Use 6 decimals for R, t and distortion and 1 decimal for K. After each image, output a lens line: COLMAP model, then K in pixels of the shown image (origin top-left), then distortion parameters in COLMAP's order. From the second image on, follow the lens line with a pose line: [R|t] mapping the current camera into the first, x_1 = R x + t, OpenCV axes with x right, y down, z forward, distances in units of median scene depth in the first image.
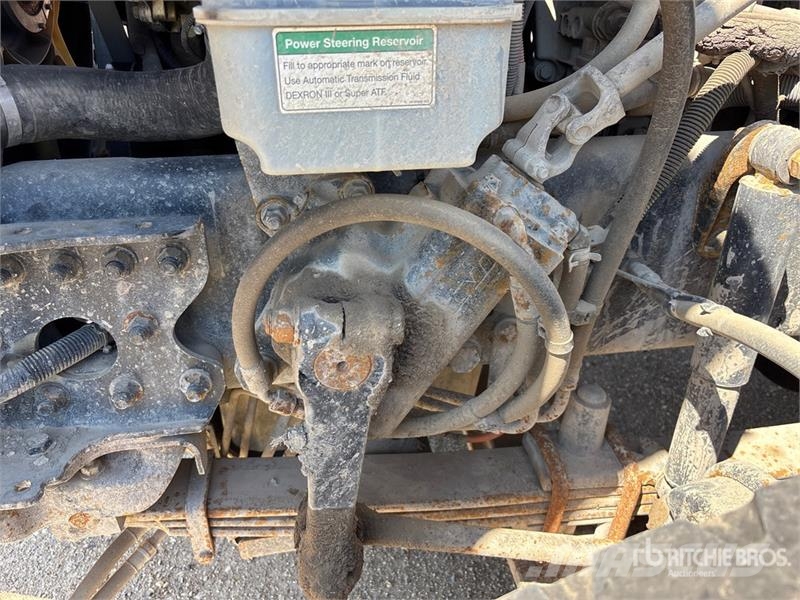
lens RADIAL K [[620.8, 0, 399.9], [0, 620.8, 302.1], [0, 0, 1]] dist [0.037798, -0.046870]
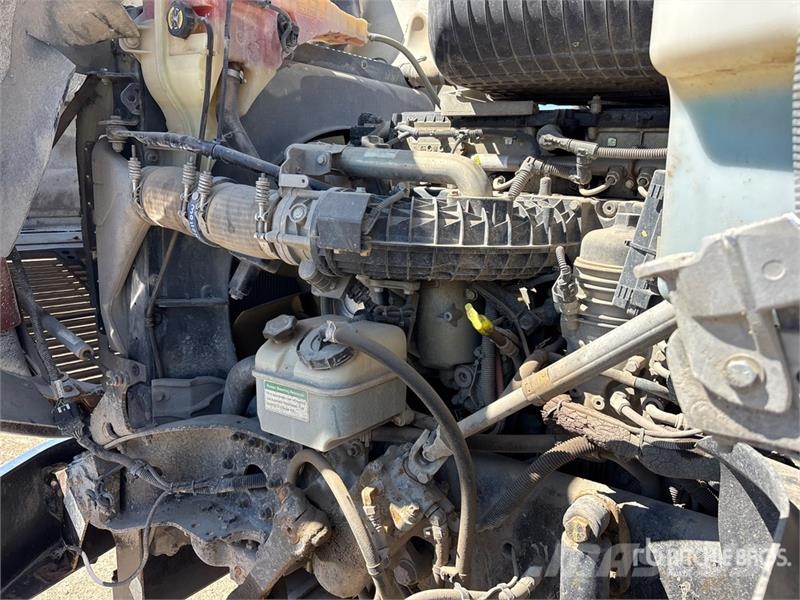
lens RADIAL K [[620.8, 0, 400.5], [0, 620.8, 298.9], [0, 0, 1]] dist [0.037798, -0.046870]
pose [[0.683354, 0.129011, -0.718598, 1.311405], [-0.349768, 0.921810, -0.167120, -0.327581], [0.640850, 0.365545, 0.675046, -0.347914]]
